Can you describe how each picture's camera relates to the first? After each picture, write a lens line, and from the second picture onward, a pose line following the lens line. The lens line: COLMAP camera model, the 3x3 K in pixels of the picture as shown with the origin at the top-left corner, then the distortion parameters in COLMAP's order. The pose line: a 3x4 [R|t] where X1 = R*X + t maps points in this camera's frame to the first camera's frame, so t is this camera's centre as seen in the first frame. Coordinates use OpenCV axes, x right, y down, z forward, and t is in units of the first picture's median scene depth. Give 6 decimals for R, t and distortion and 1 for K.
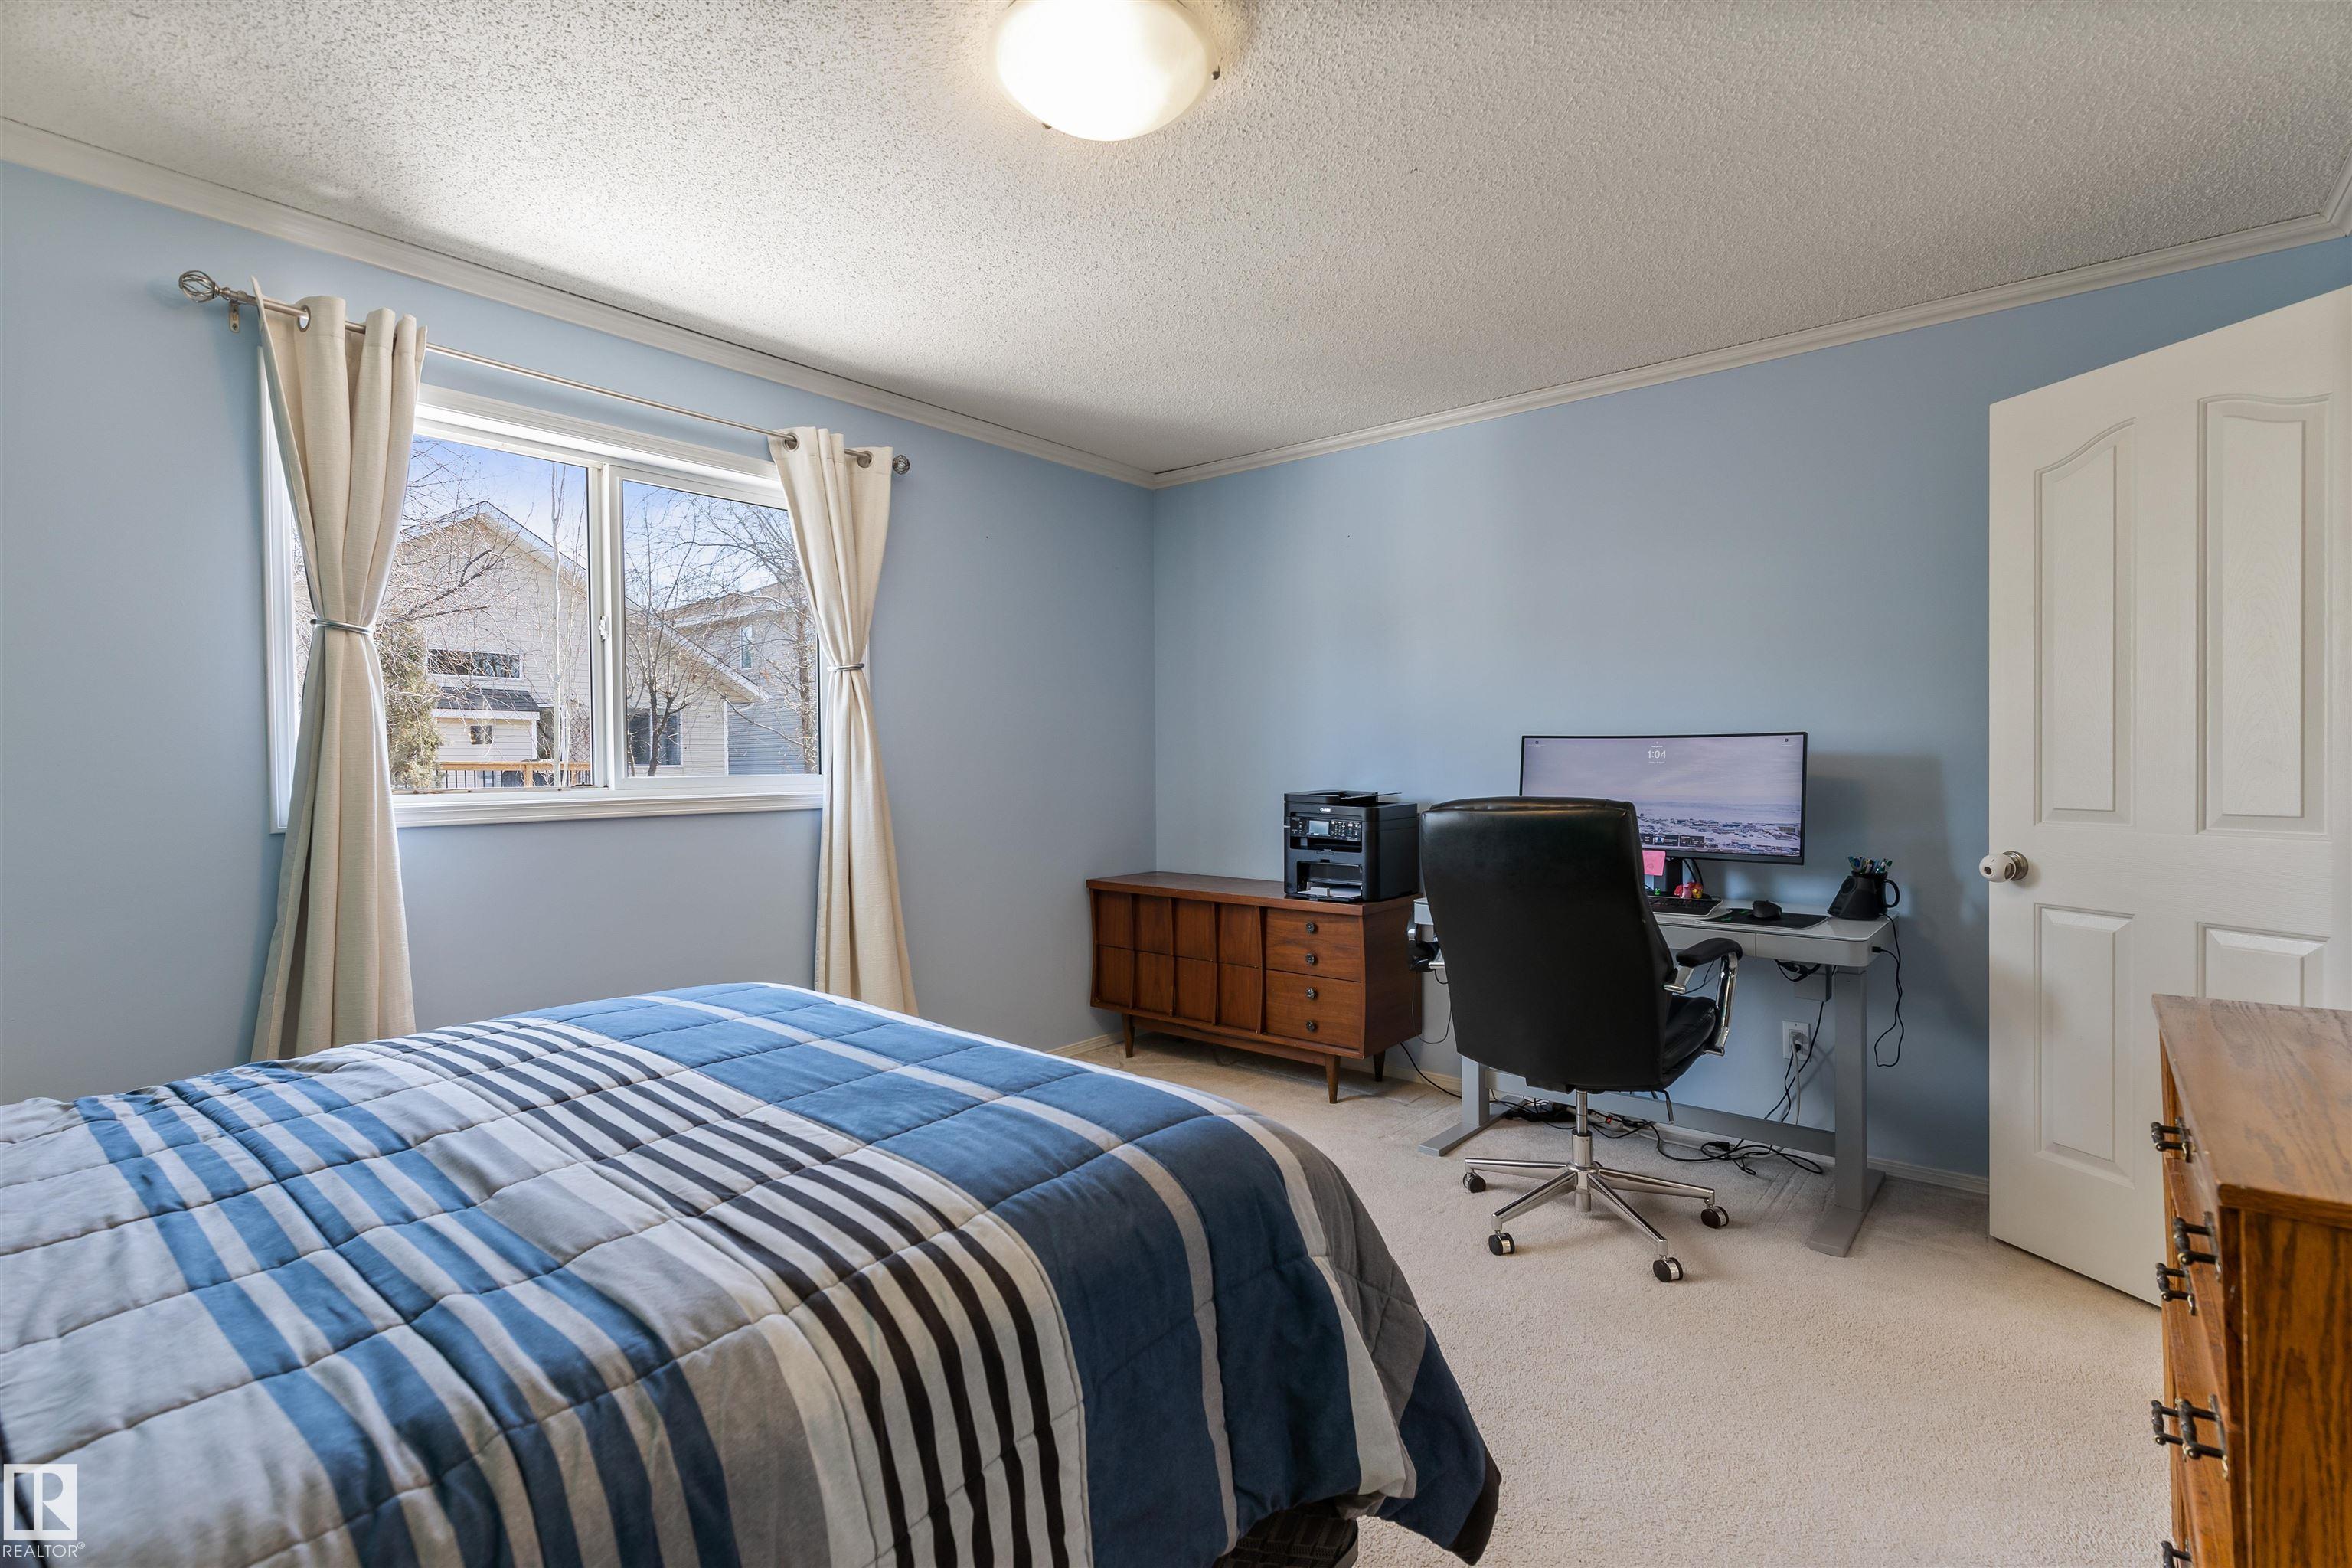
lens RADIAL K [[1082.0, 0, 1176.0], [0, 1082.0, 784.0], [0, 0, 1]] dist [-0.000243, 0.000060]
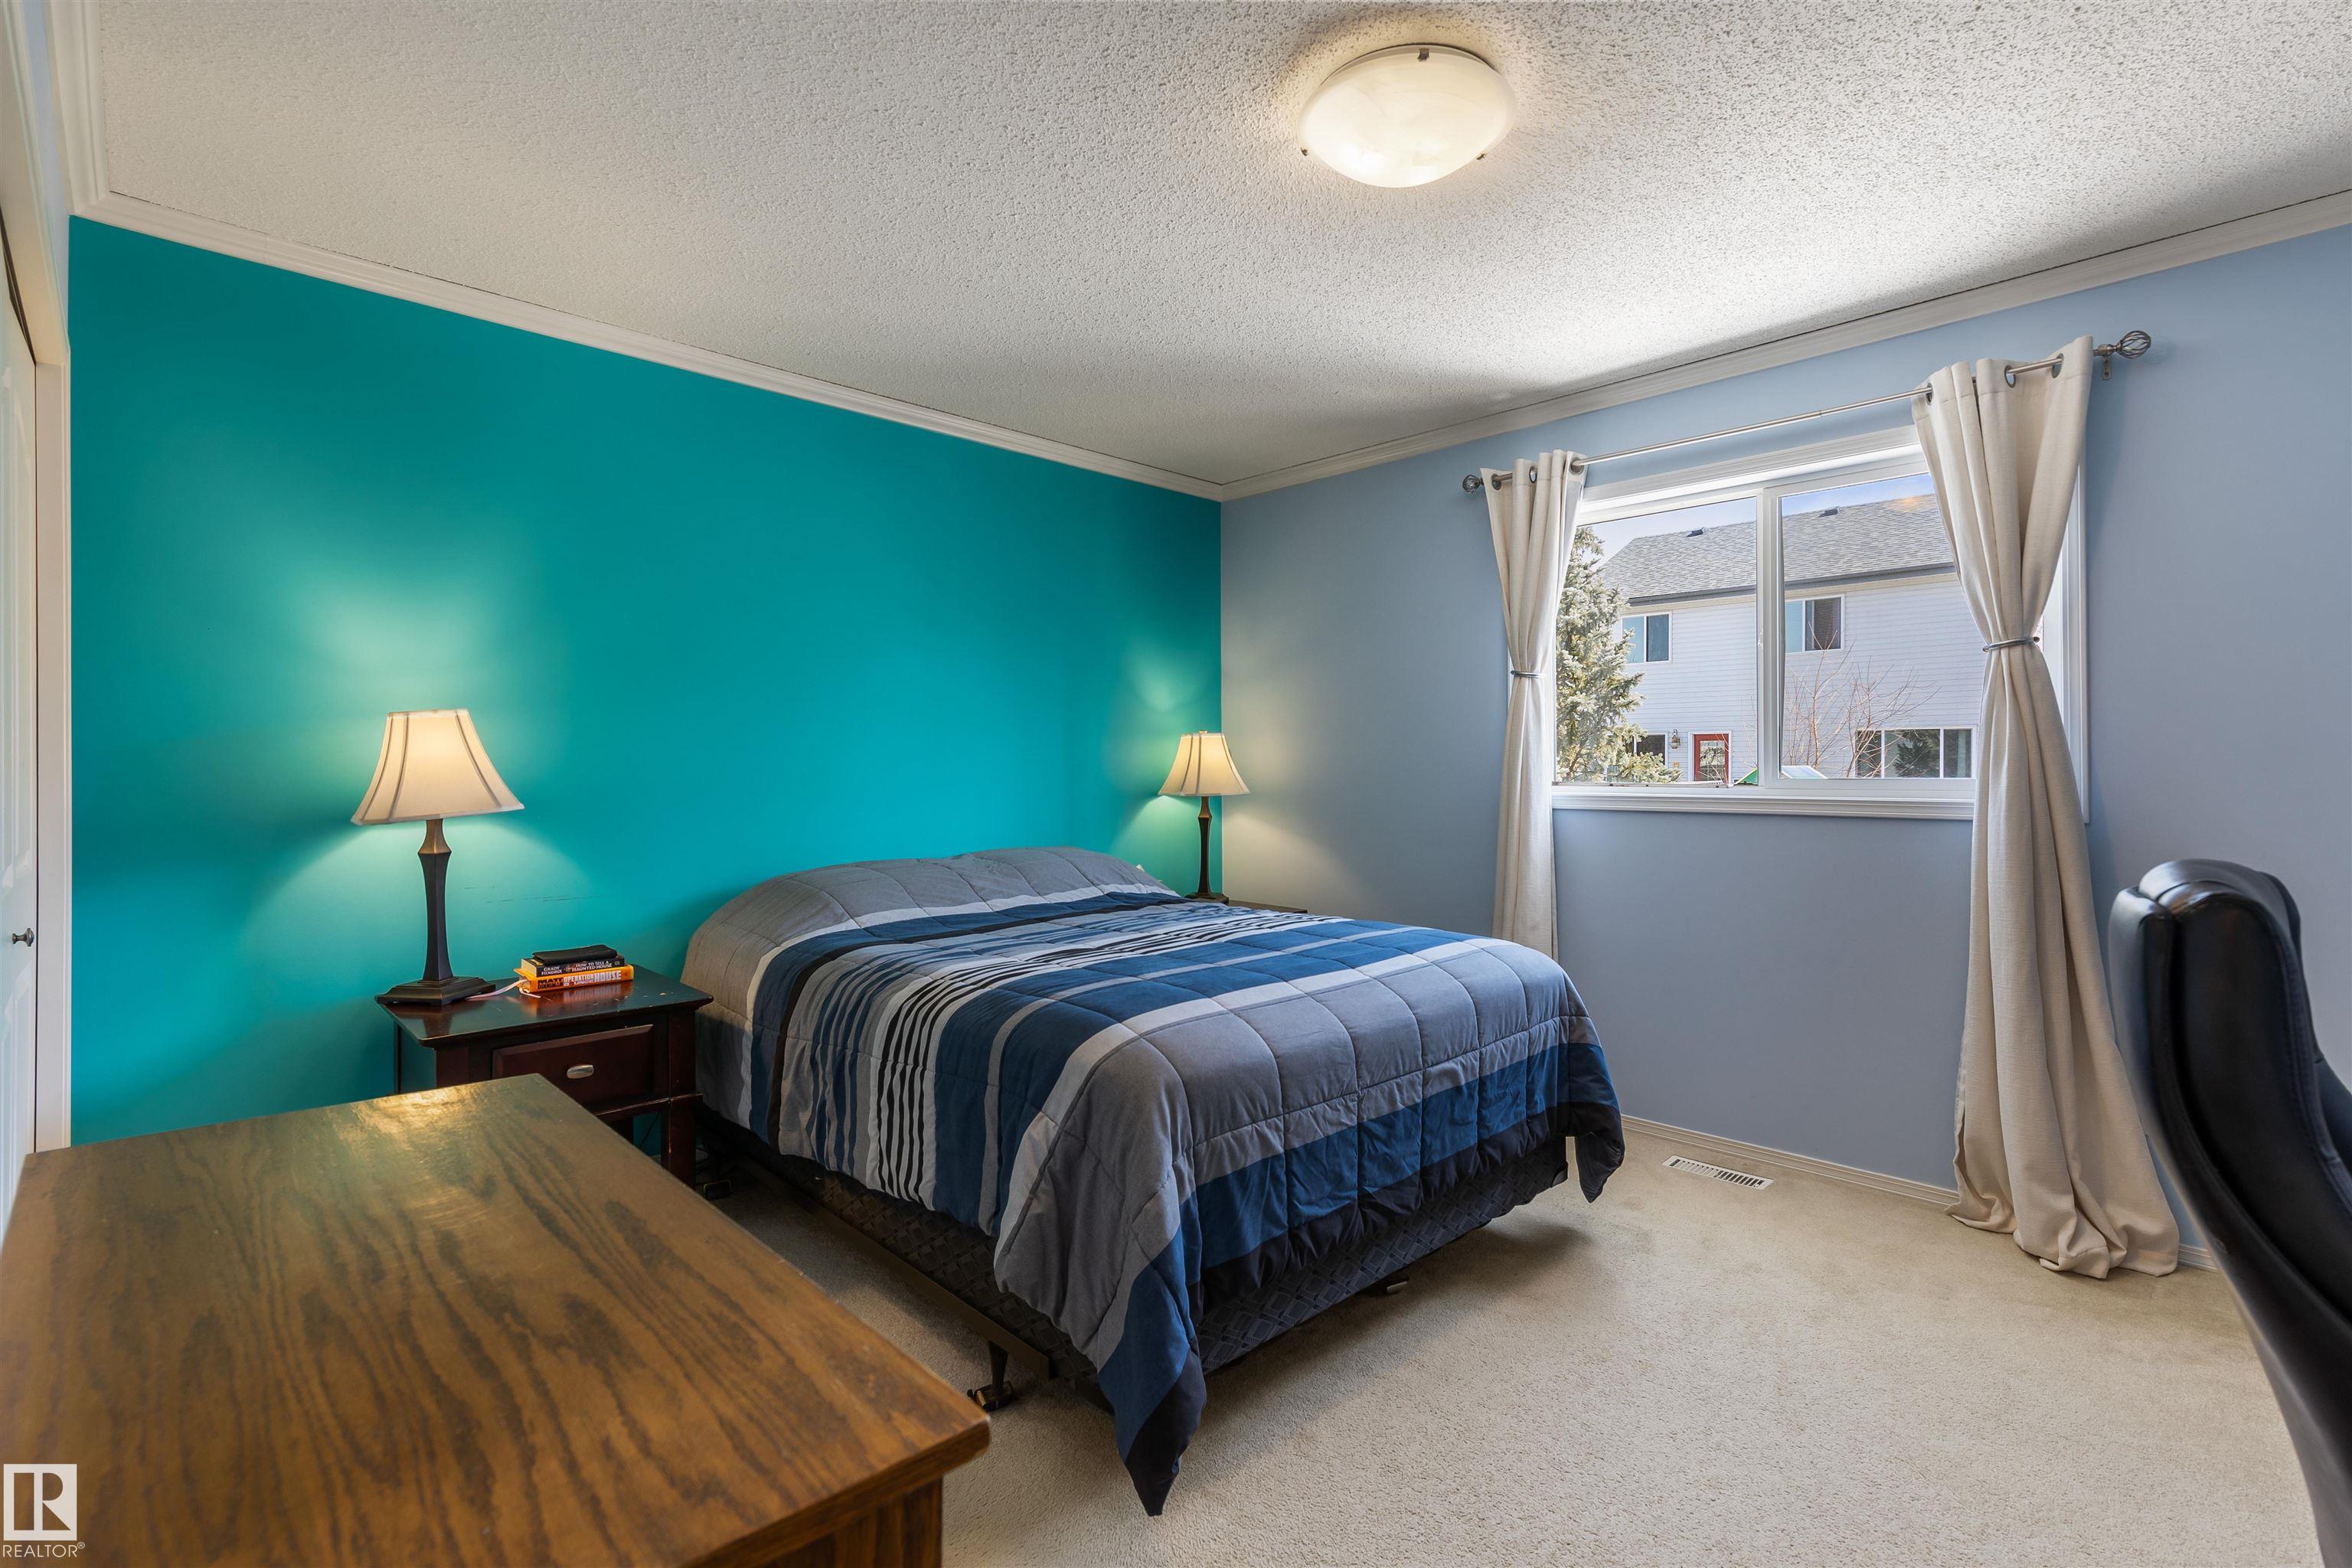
lens RADIAL K [[1082.0, 0, 1176.0], [0, 1082.0, 784.0], [0, 0, 1]] dist [-0.000243, 0.000060]
pose [[-0.098957, 0.019004, -0.994910, 0.577048], [-0.015674, 0.999664, 0.020654, -0.011360], [0.994968, 0.017638, -0.098626, 0.489093]]
